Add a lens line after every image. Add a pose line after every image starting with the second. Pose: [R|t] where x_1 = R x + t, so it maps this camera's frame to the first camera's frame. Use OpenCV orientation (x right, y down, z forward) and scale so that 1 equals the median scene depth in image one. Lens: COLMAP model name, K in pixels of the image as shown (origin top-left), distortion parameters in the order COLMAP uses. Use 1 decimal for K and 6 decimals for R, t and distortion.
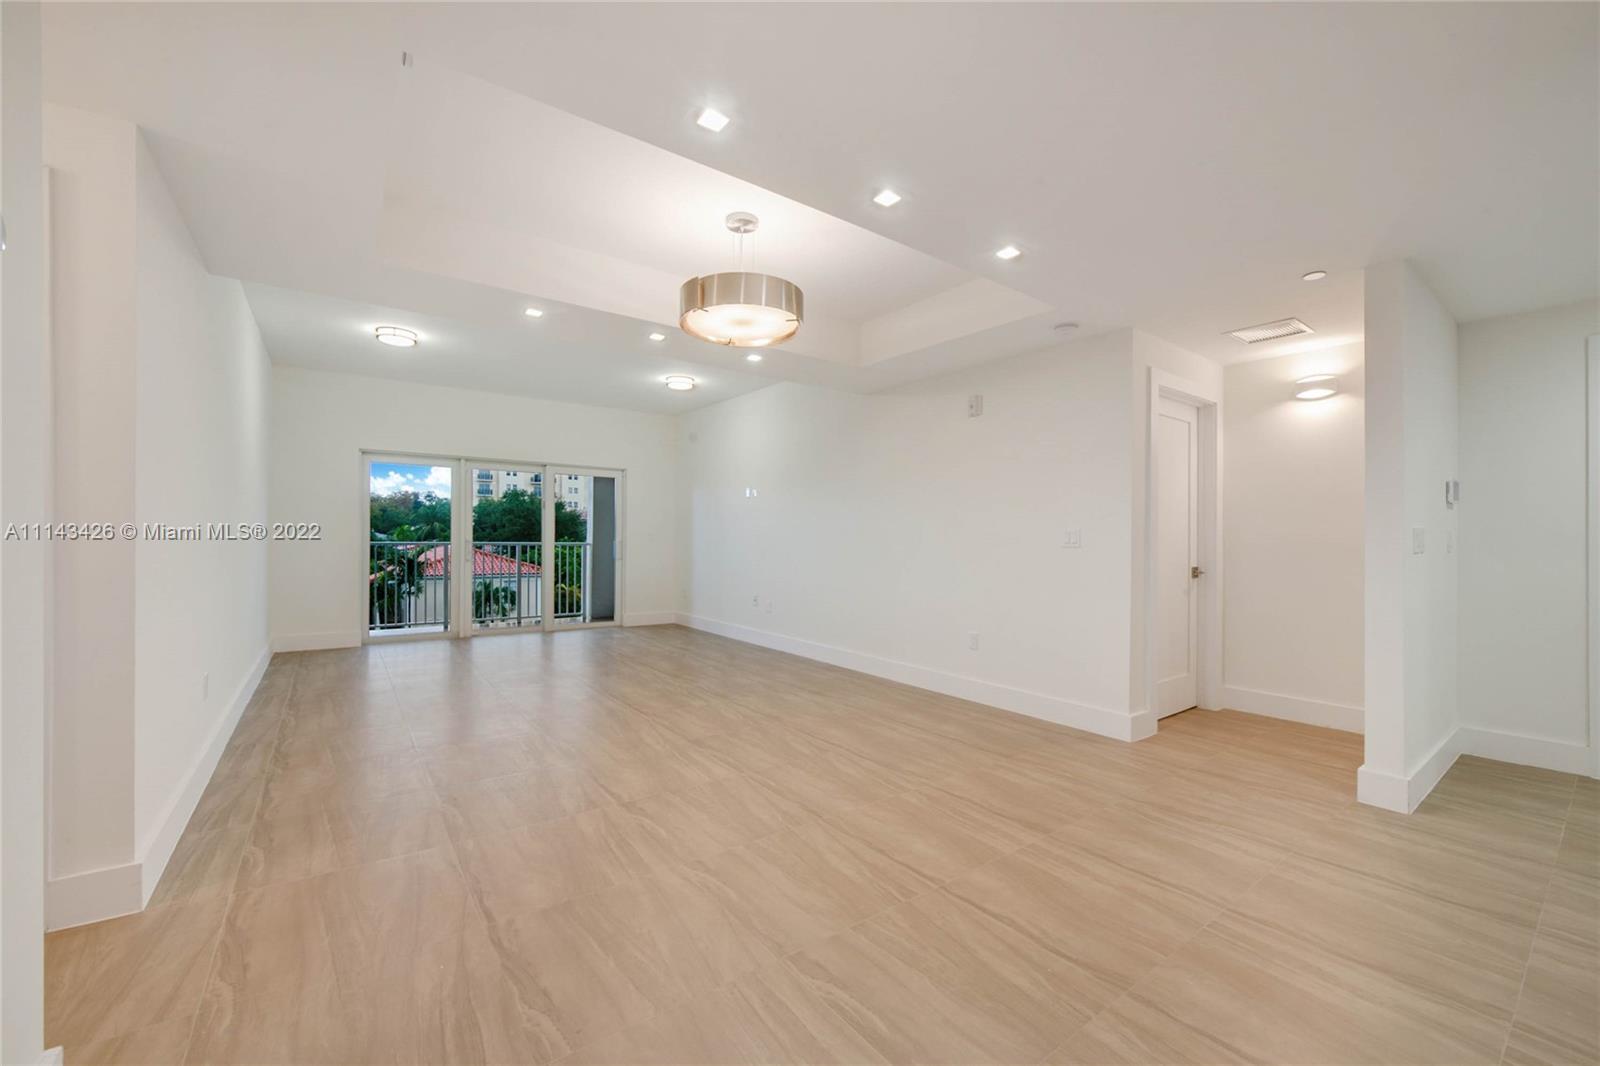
lens RADIAL K [[633.2, 0, 816.0], [0, 633.2, 539.3], [0, 0, 1]] dist [-0.010950, -0.002419]
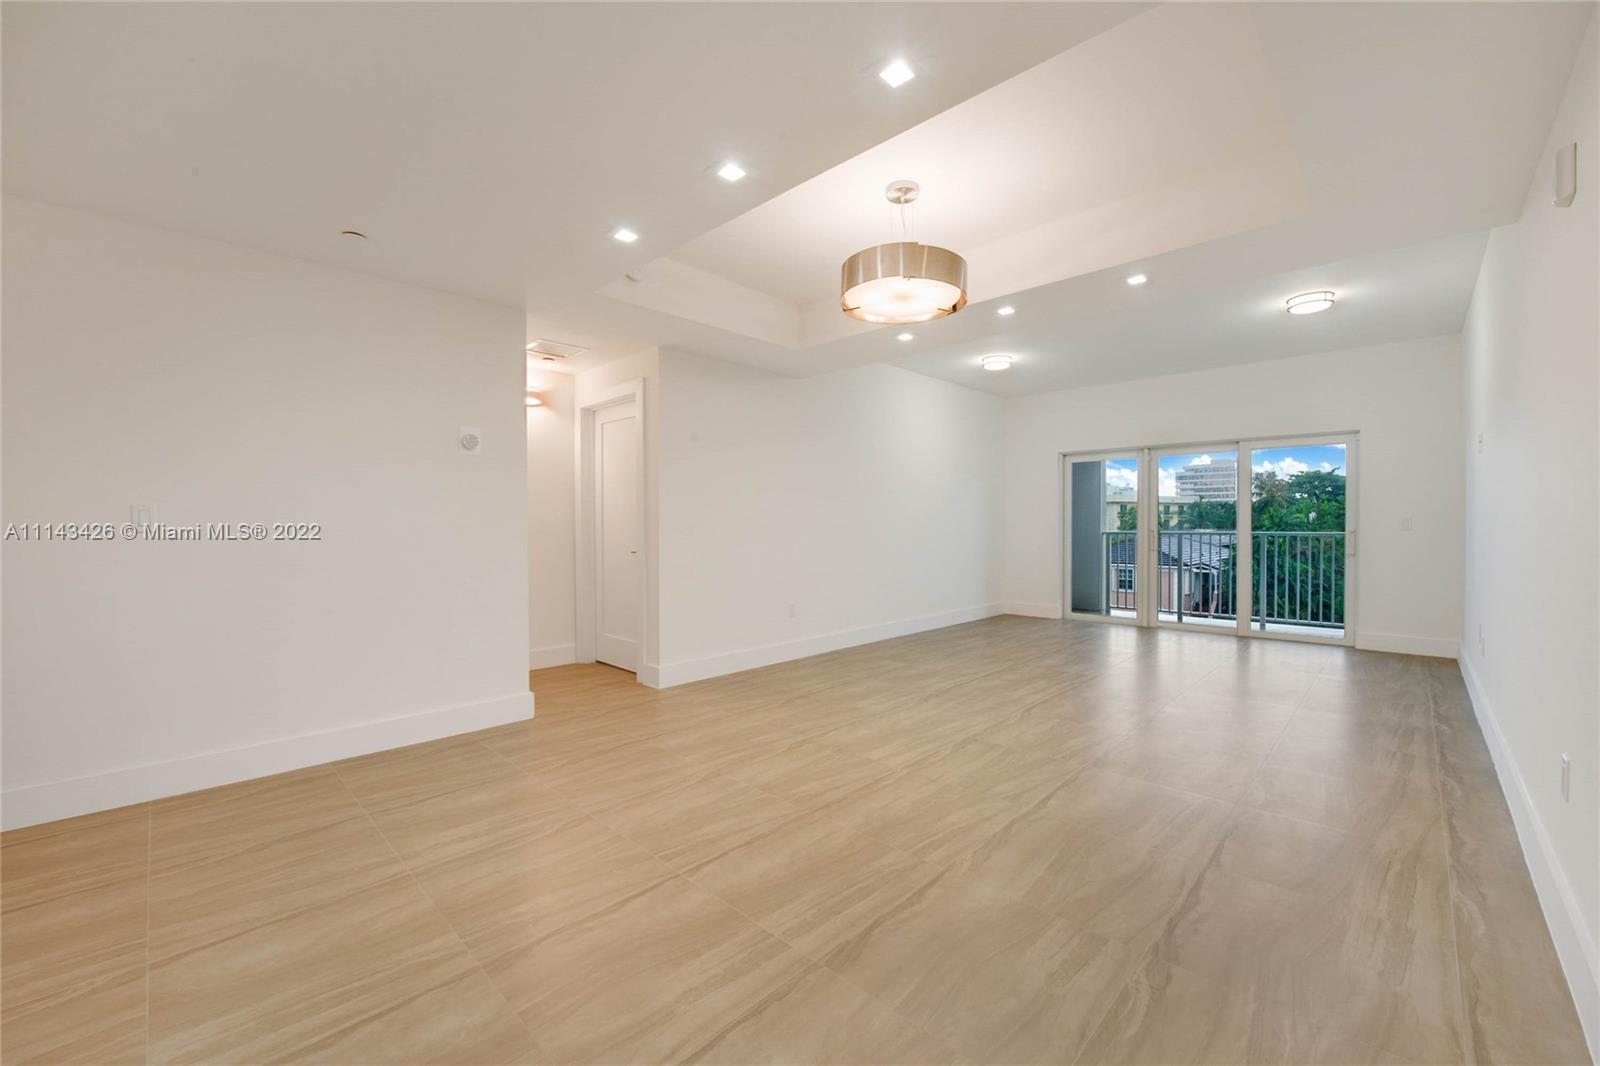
lens RADIAL K [[633.2, 0, 810.3], [0, 633.2, 575.1], [0, 0, 1]] dist [-0.010950, -0.002419]
pose [[0.164830, 0.065215, -0.984164, 0.788301], [0.003624, 0.997765, 0.066723, 0.008246], [0.986315, -0.014565, 0.164225, 0.697138]]
